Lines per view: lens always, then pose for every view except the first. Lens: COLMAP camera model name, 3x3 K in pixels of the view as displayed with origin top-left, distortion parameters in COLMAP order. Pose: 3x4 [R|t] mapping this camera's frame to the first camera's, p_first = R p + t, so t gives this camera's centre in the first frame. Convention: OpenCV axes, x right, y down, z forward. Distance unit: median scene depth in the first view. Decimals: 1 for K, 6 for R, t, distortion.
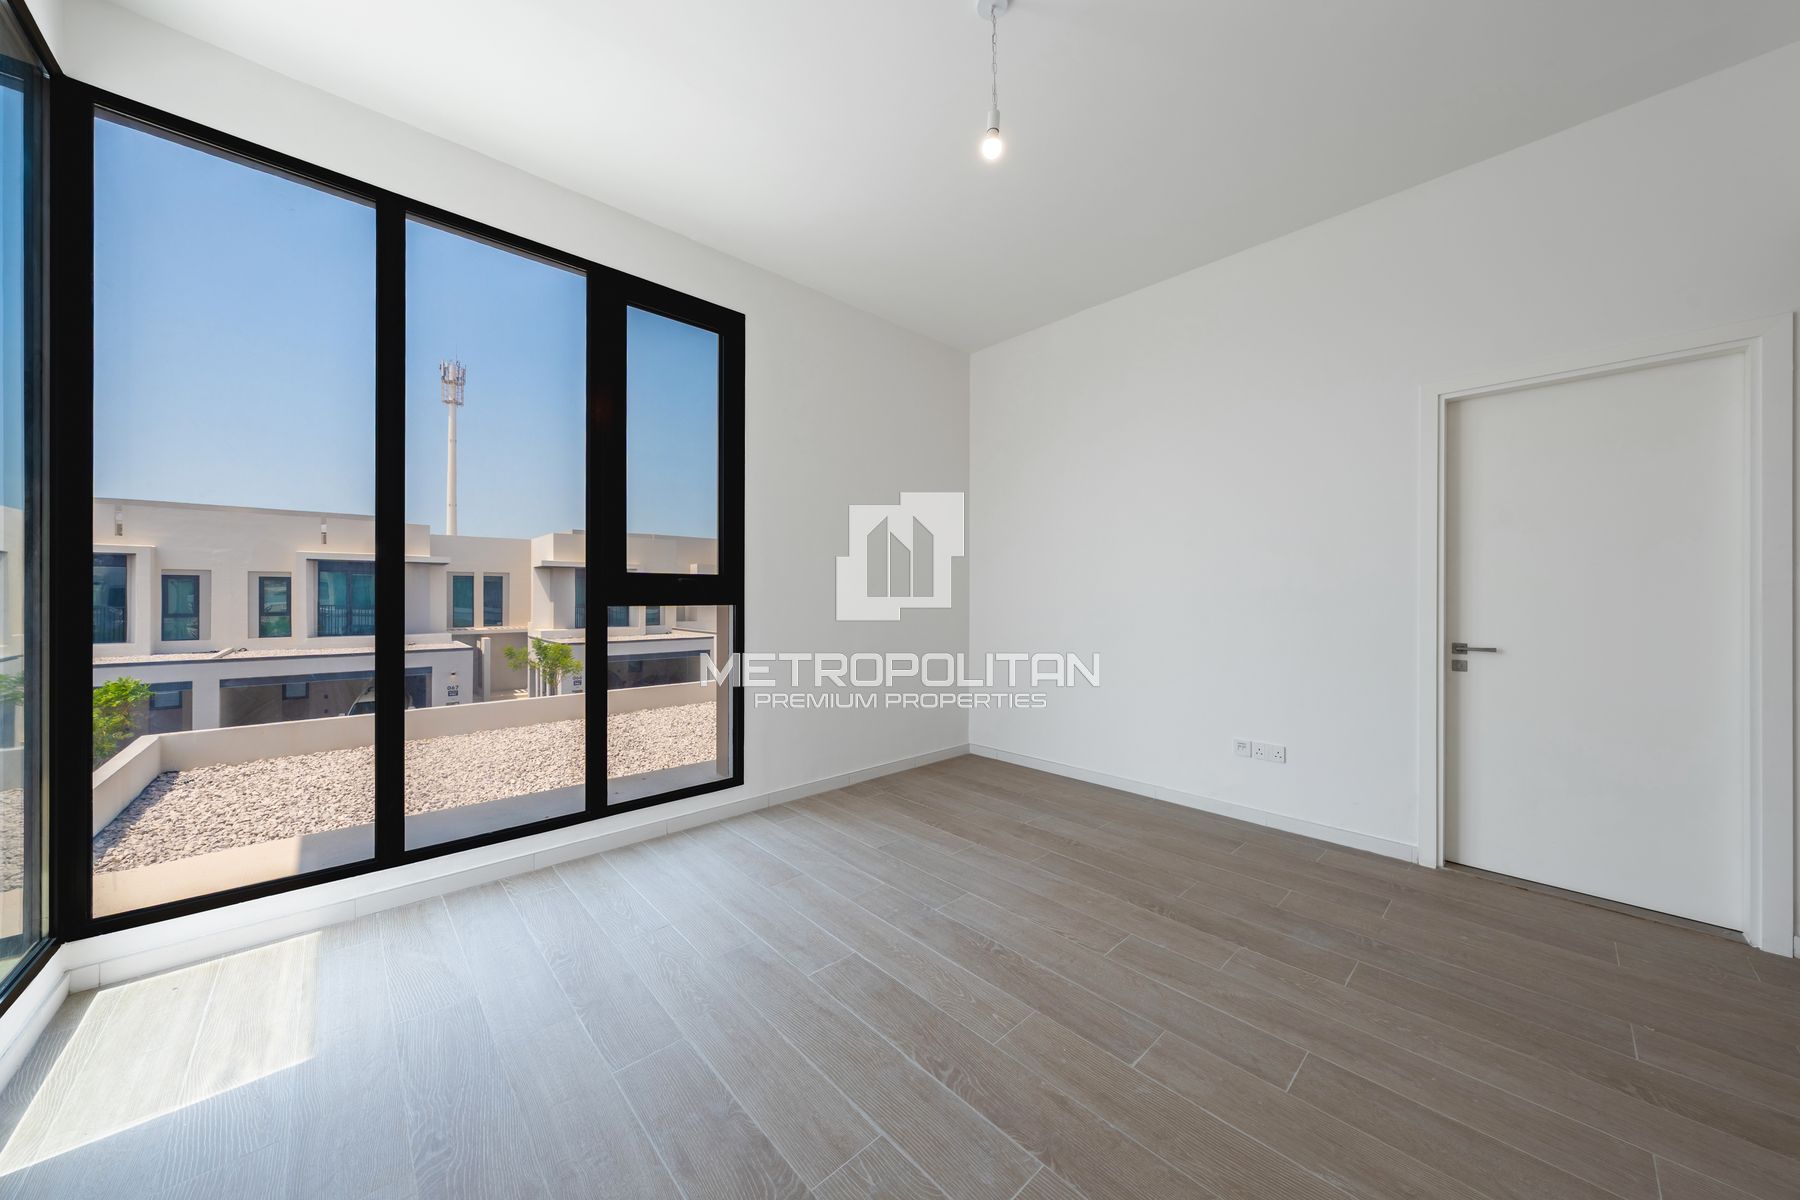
lens RADIAL K [[606.6, 0, 895.5], [0, 606.6, 599.5], [0, 0, 1]] dist [-0.000374, -0.000111]
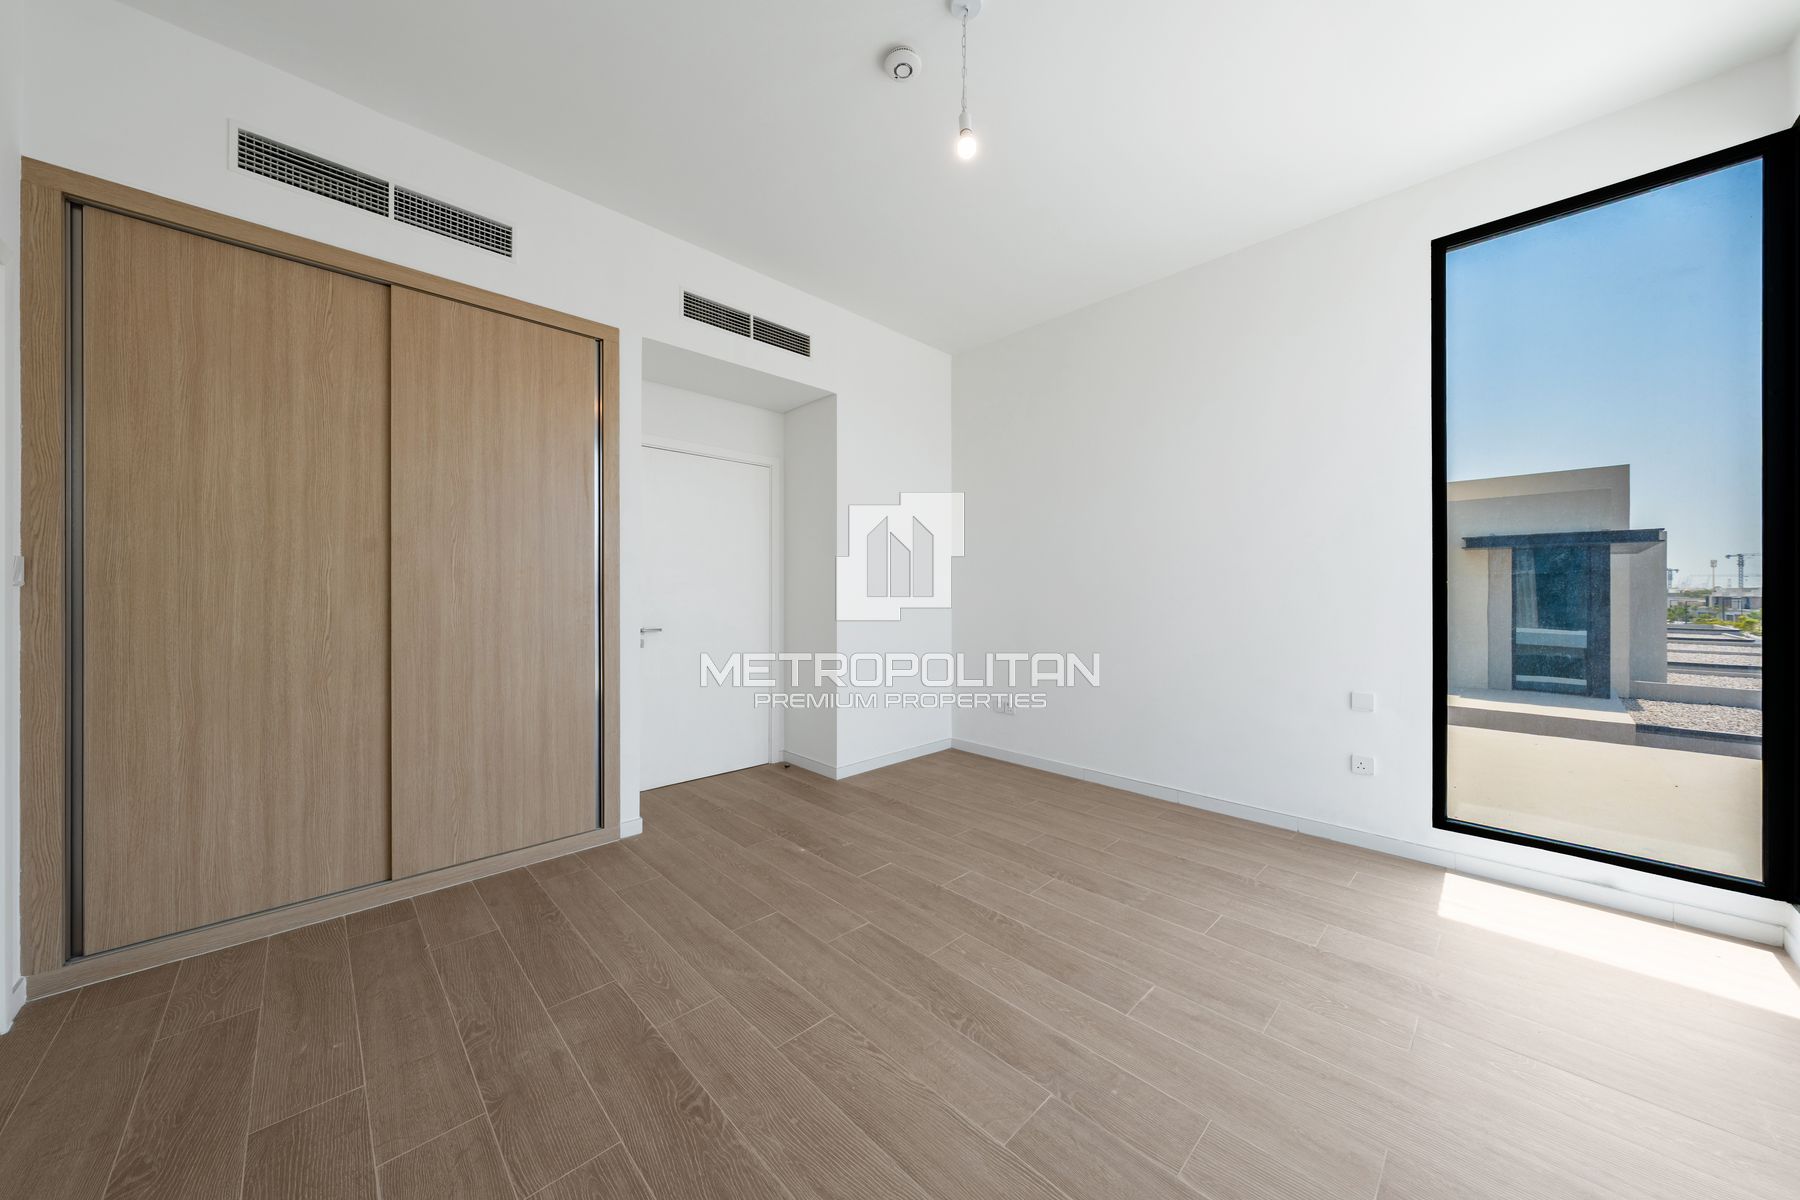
lens RADIAL K [[609.1, 0, 895.4], [0, 609.1, 594.7], [0, 0, 1]] dist [0.000952, 0.000225]
pose [[-0.999615, 0.000323, -0.027736, 0.298386], [0.000023, 0.999942, 0.010788, -0.011558], [0.027738, 0.010783, -0.999557, 1.970588]]
